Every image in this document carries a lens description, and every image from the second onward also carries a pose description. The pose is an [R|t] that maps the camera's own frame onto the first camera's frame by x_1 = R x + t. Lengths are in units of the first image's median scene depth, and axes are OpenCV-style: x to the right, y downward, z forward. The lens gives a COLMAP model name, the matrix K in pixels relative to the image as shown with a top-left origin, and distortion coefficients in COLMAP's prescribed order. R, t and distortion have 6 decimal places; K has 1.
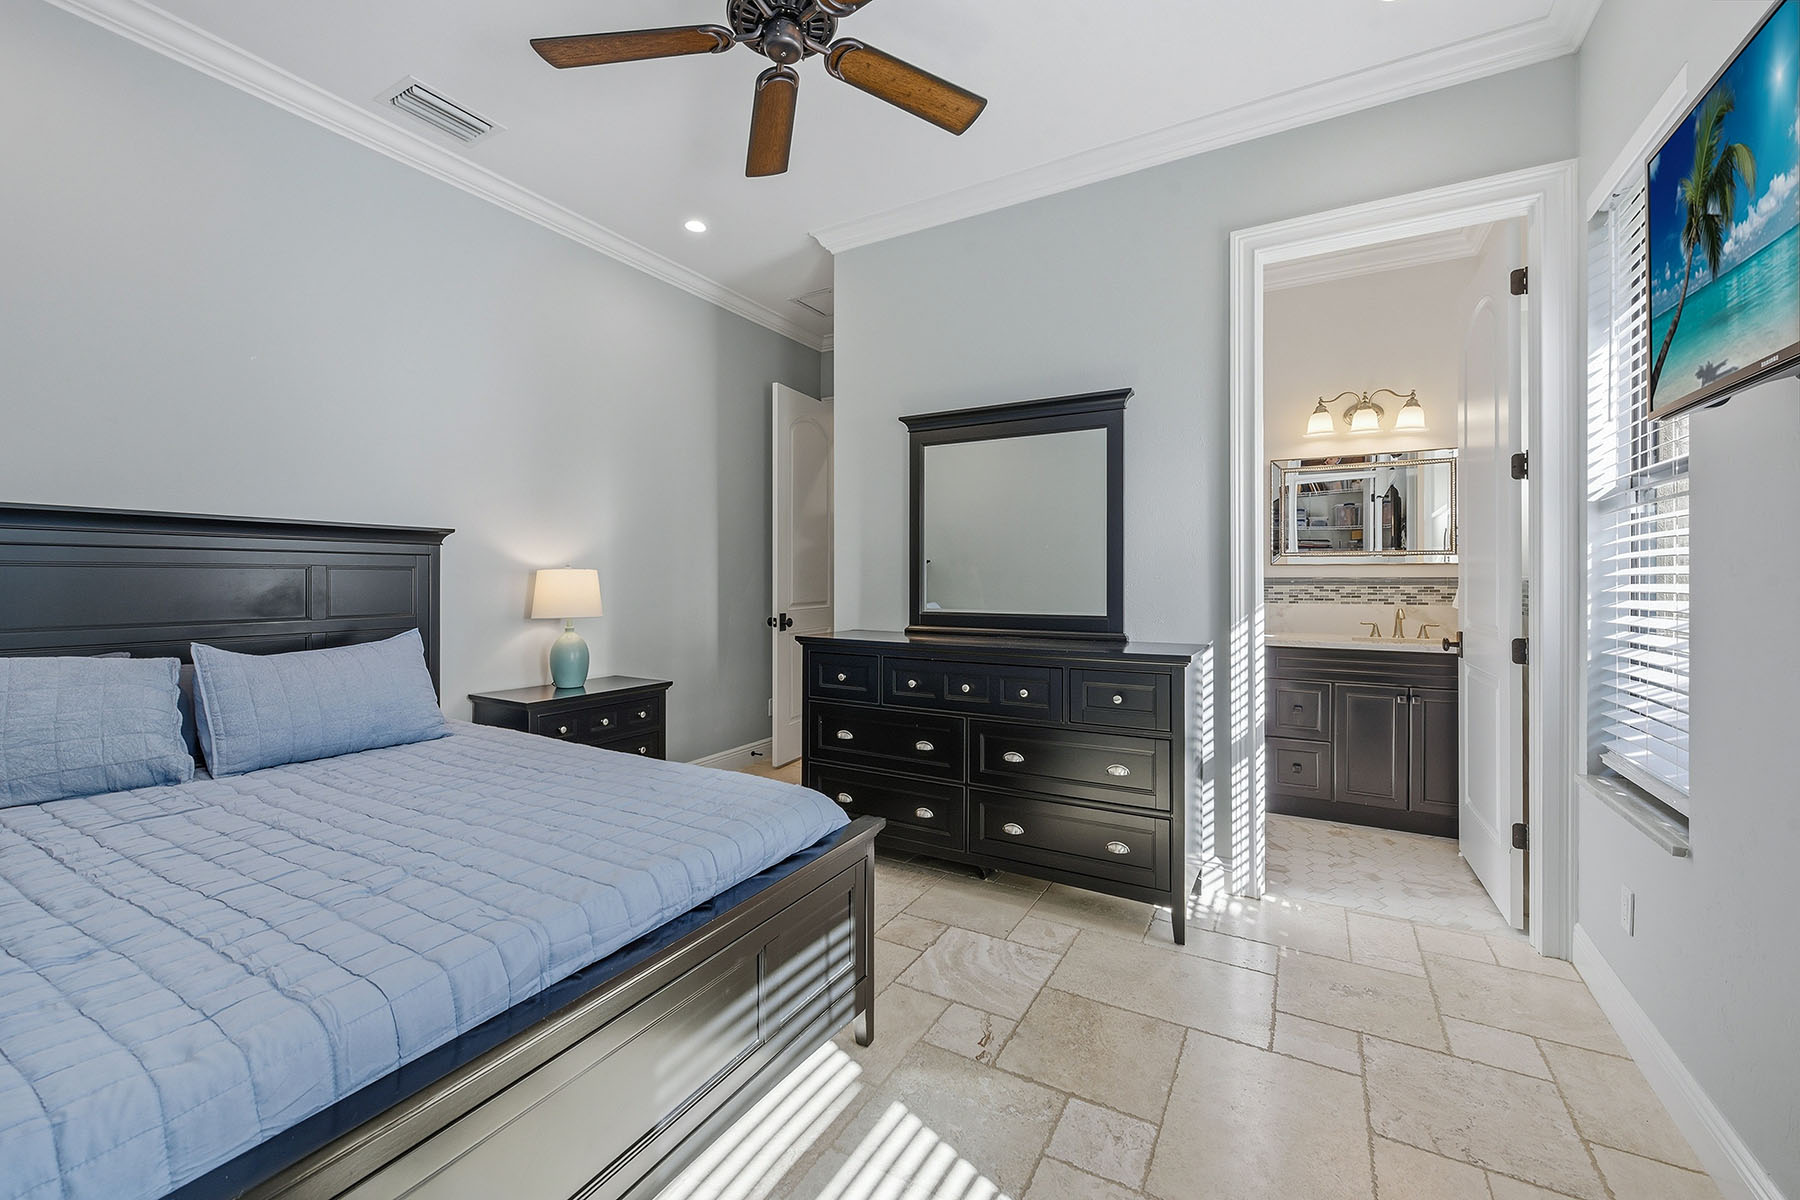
lens RADIAL K [[728.7, 0, 896.4], [0, 728.7, 593.5], [0, 0, 1]] dist [0.003008, -0.000818]
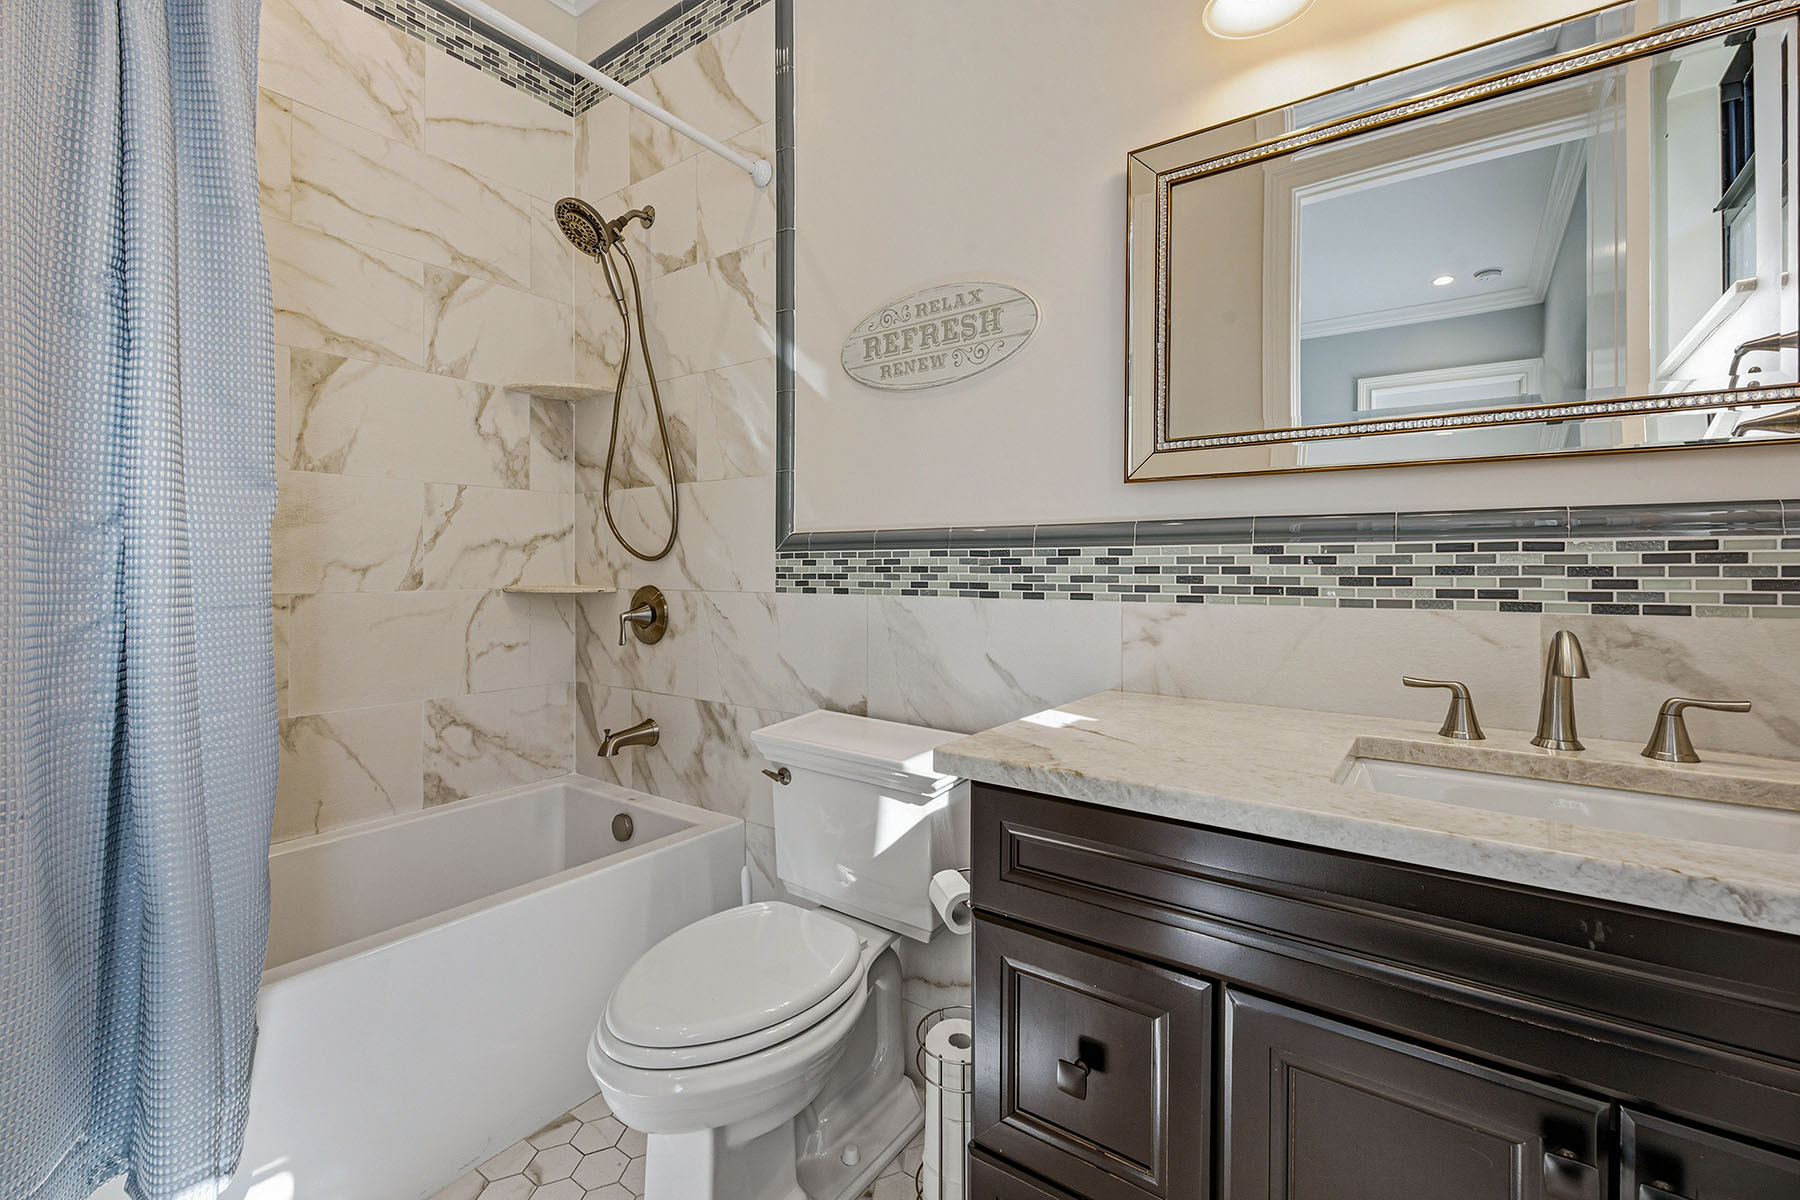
lens RADIAL K [[773.4, 0, 902.8], [0, 773.4, 584.3], [0, 0, 1]] dist [-0.004008, -0.001553]
pose [[0.993378, 0.002819, -0.114862, 0.483980], [-0.002184, 0.999982, 0.005651, 0.004165], [0.114875, -0.005363, 0.993365, 0.696058]]
